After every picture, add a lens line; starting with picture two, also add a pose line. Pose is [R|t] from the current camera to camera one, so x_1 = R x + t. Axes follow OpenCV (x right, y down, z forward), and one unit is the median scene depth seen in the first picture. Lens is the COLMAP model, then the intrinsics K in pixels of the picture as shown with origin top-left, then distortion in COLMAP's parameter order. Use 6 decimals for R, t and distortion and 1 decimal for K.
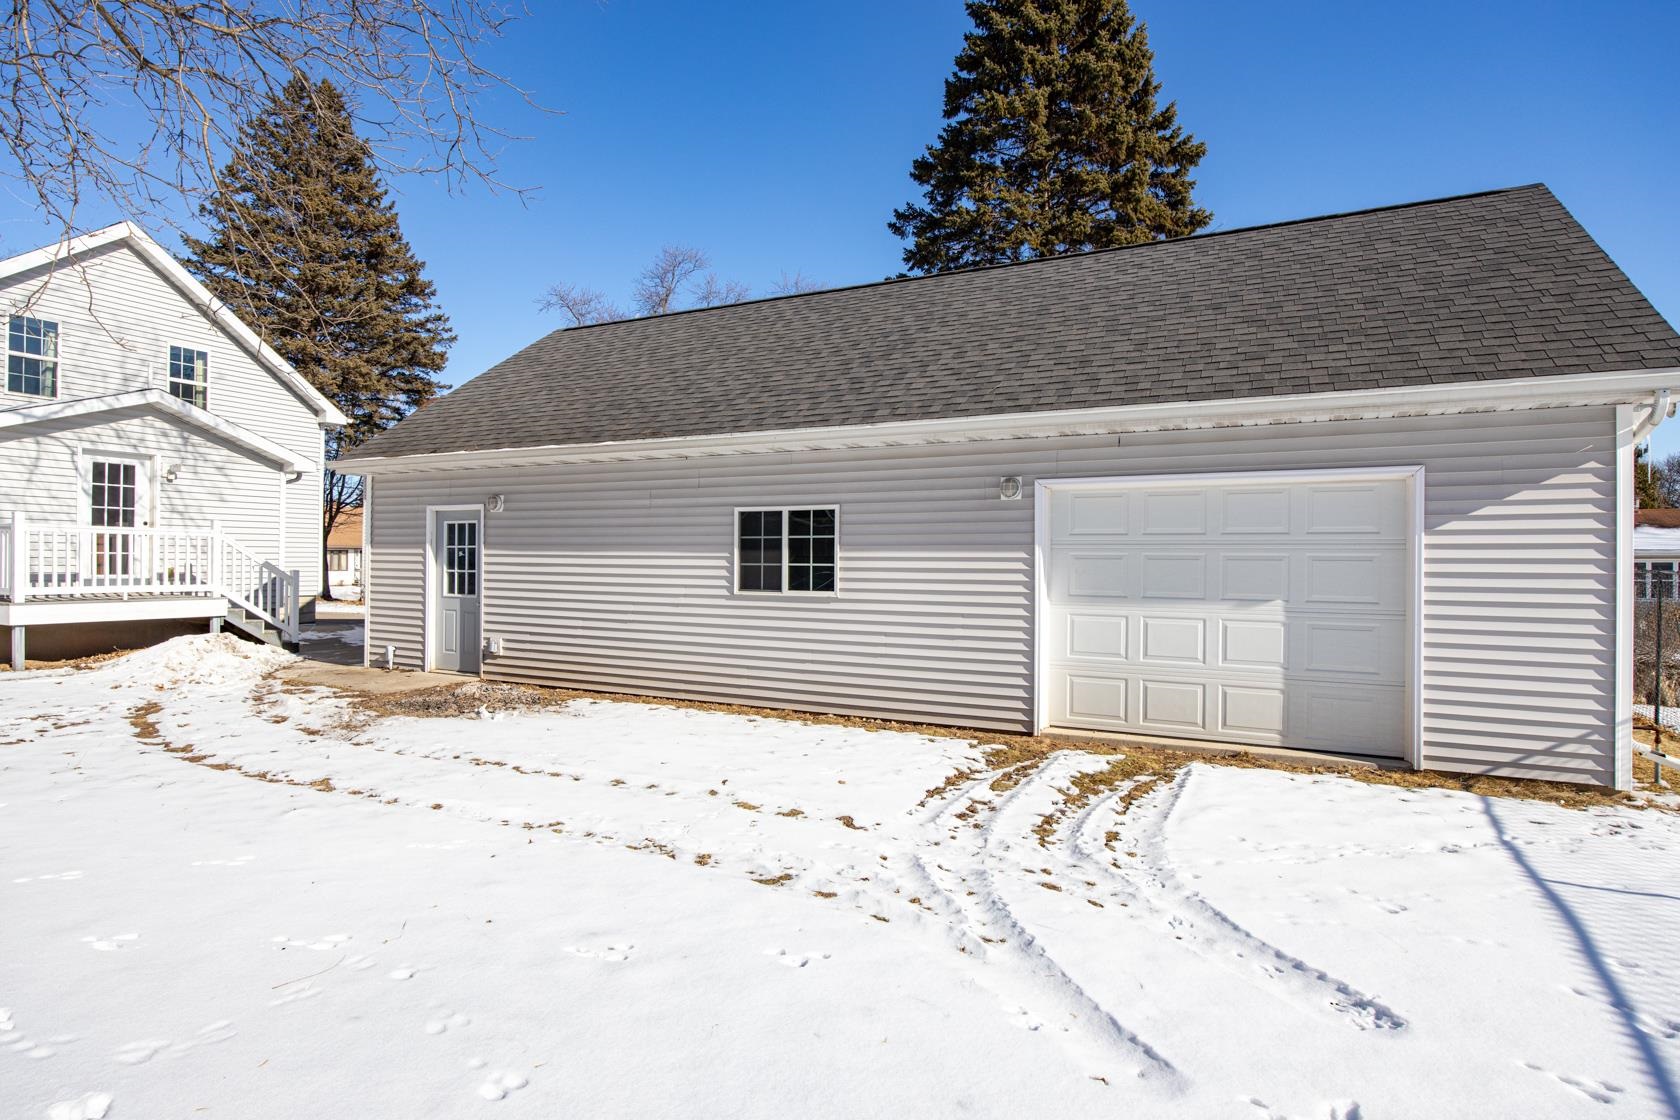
lens RADIAL K [[877.2, 0, 834.1], [0, 877.2, 547.2], [0, 0, 1]] dist [-0.002980, -0.000252]
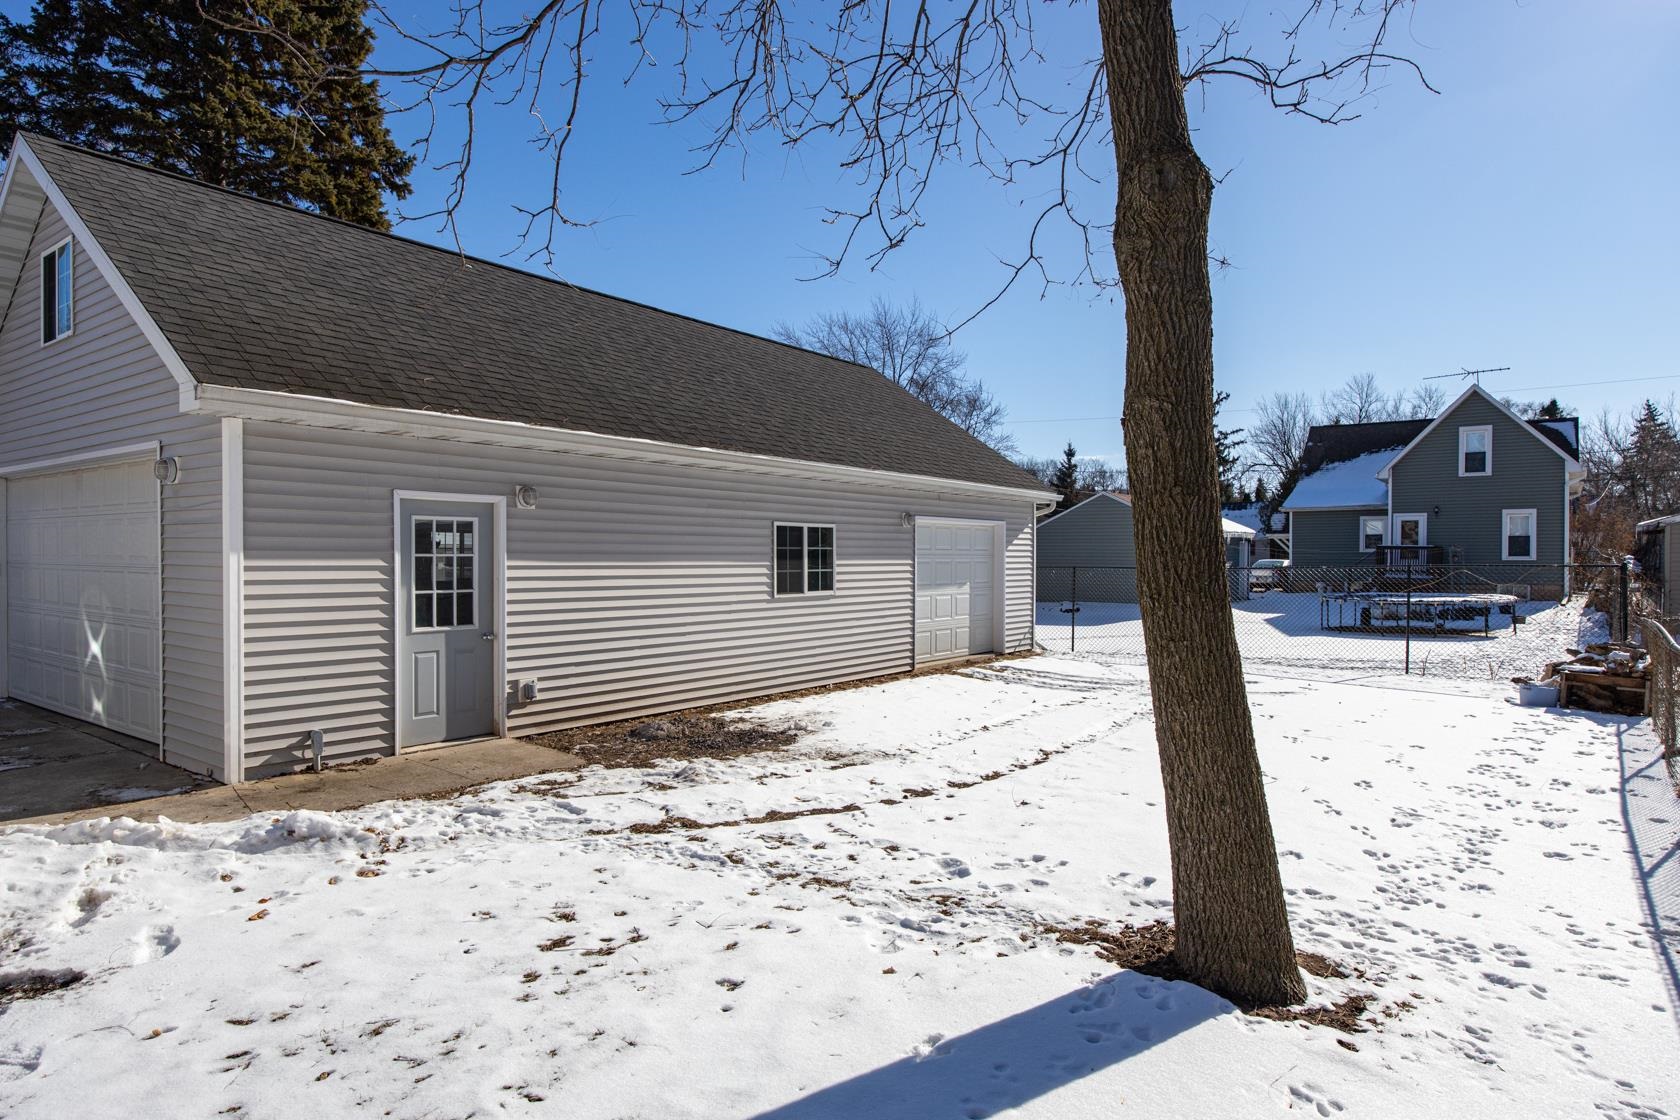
lens RADIAL K [[989.6, 0, 833.3], [0, 989.6, 564.5], [0, 0, 1]] dist [-0.001252, -0.000228]
pose [[0.177206, -0.011680, 0.984104, -1.351470], [-0.007141, 0.999888, 0.013153, -0.006922], [-0.984148, -0.009358, 0.177103, 0.691355]]
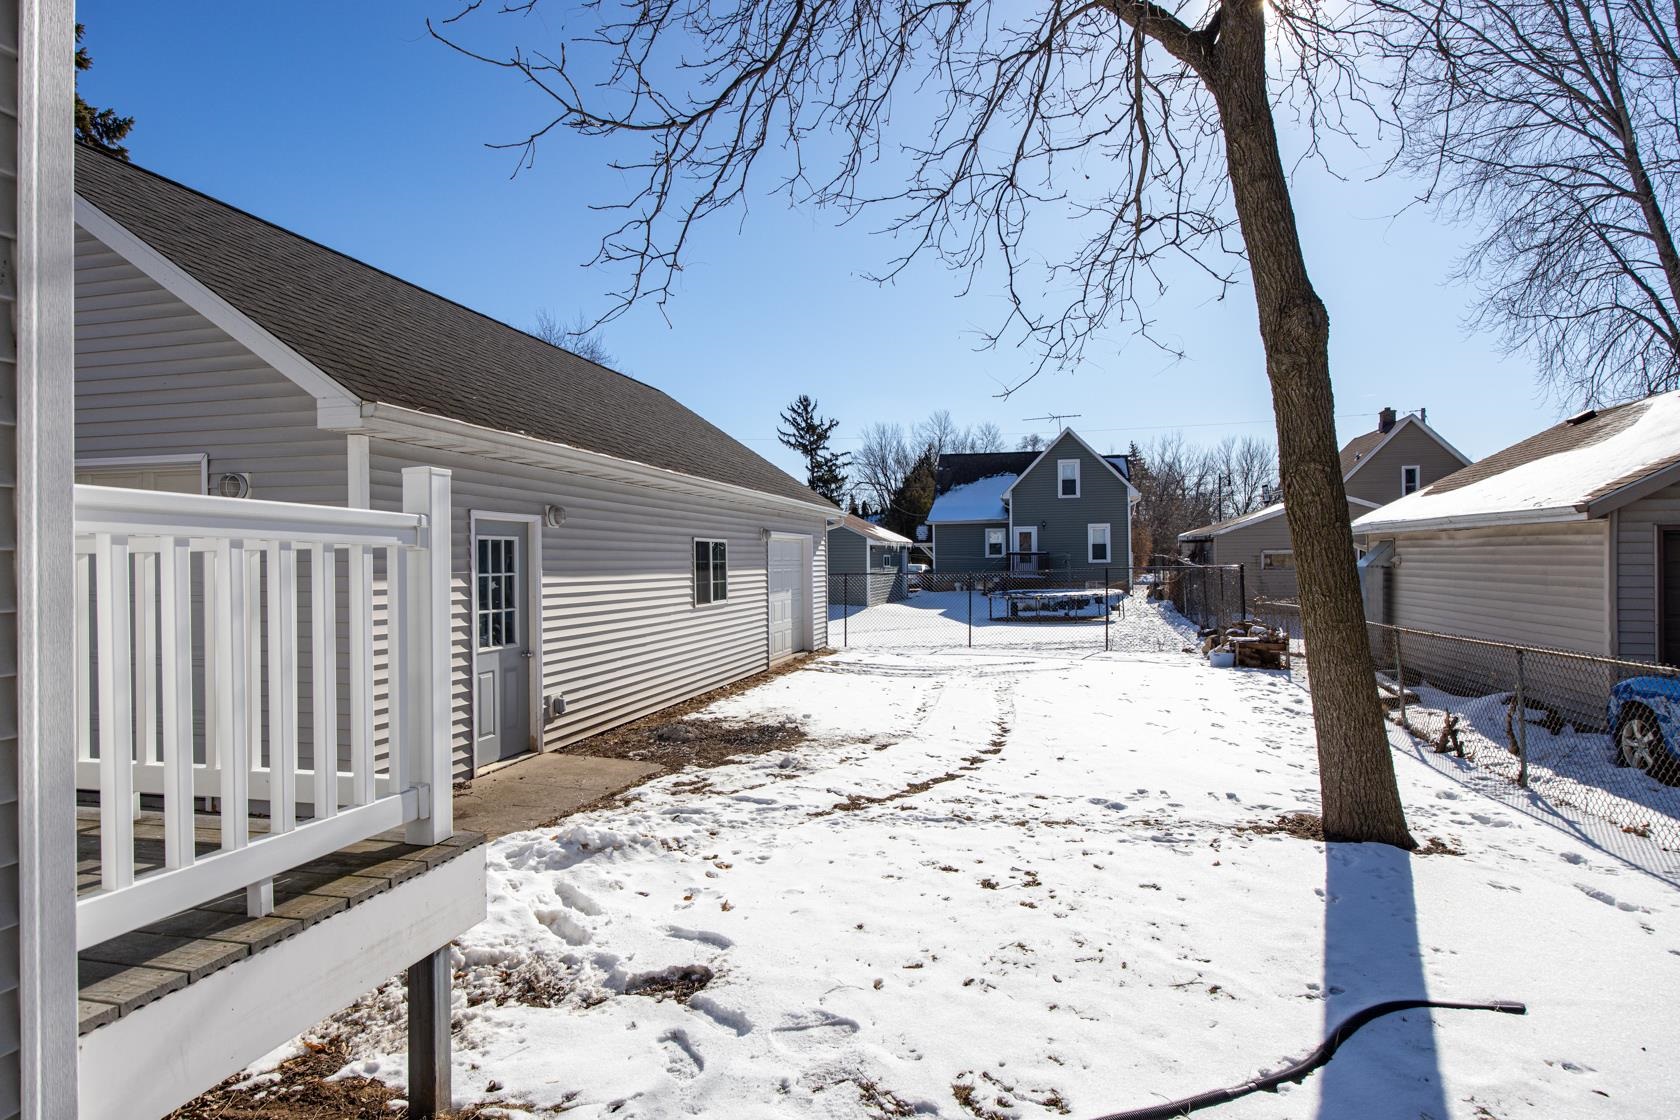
lens RADIAL K [[938.6, 0, 839.4], [0, 938.6, 555.5], [0, 0, 1]] dist [-0.006309, 0.000369]
pose [[-0.234944, 0.005219, 0.971995, -1.432557], [0.005078, 0.999979, -0.004142, -0.013183], [-0.971996, 0.003963, -0.234966, 1.103300]]
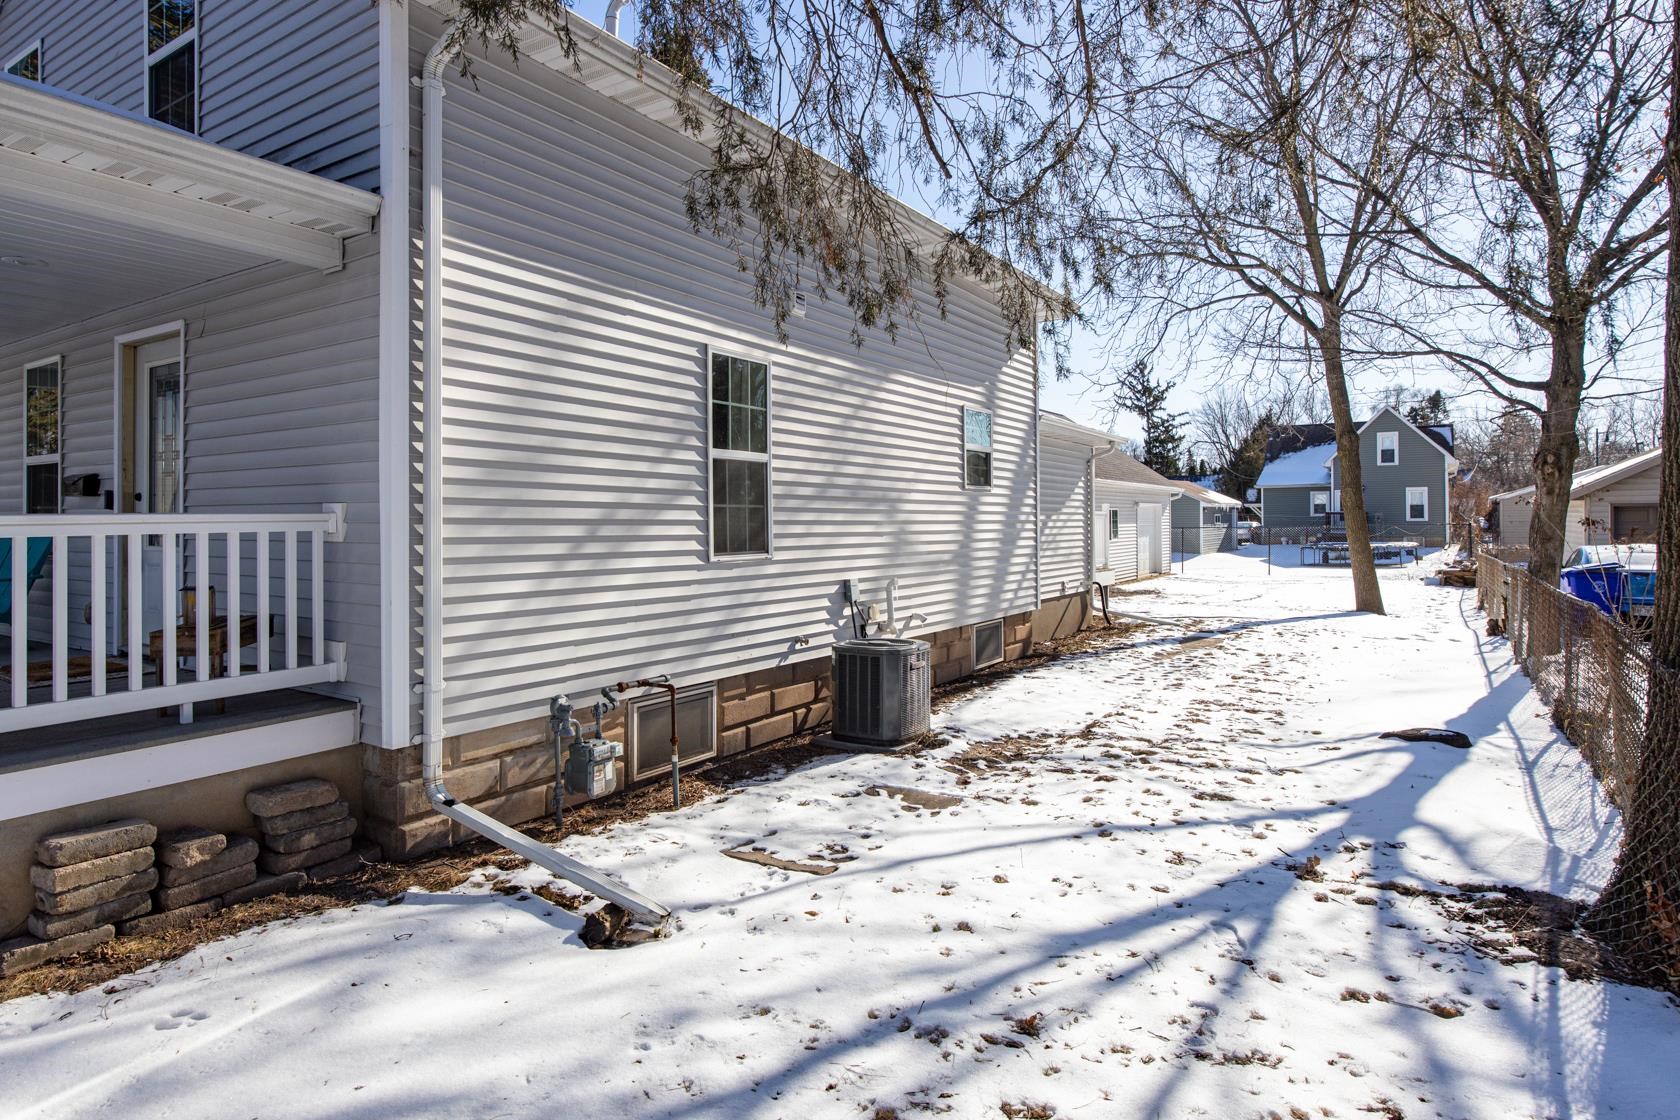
lens RADIAL K [[989.6, 0, 810.1], [0, 989.6, 516.6], [0, 0, 1]] dist [-0.001252, -0.000228]
pose [[0.115814, 0.000294, 0.993271, -3.056915], [0.002368, 0.999997, -0.000572, -0.020245], [-0.993268, 0.002419, 0.115813, 1.509777]]
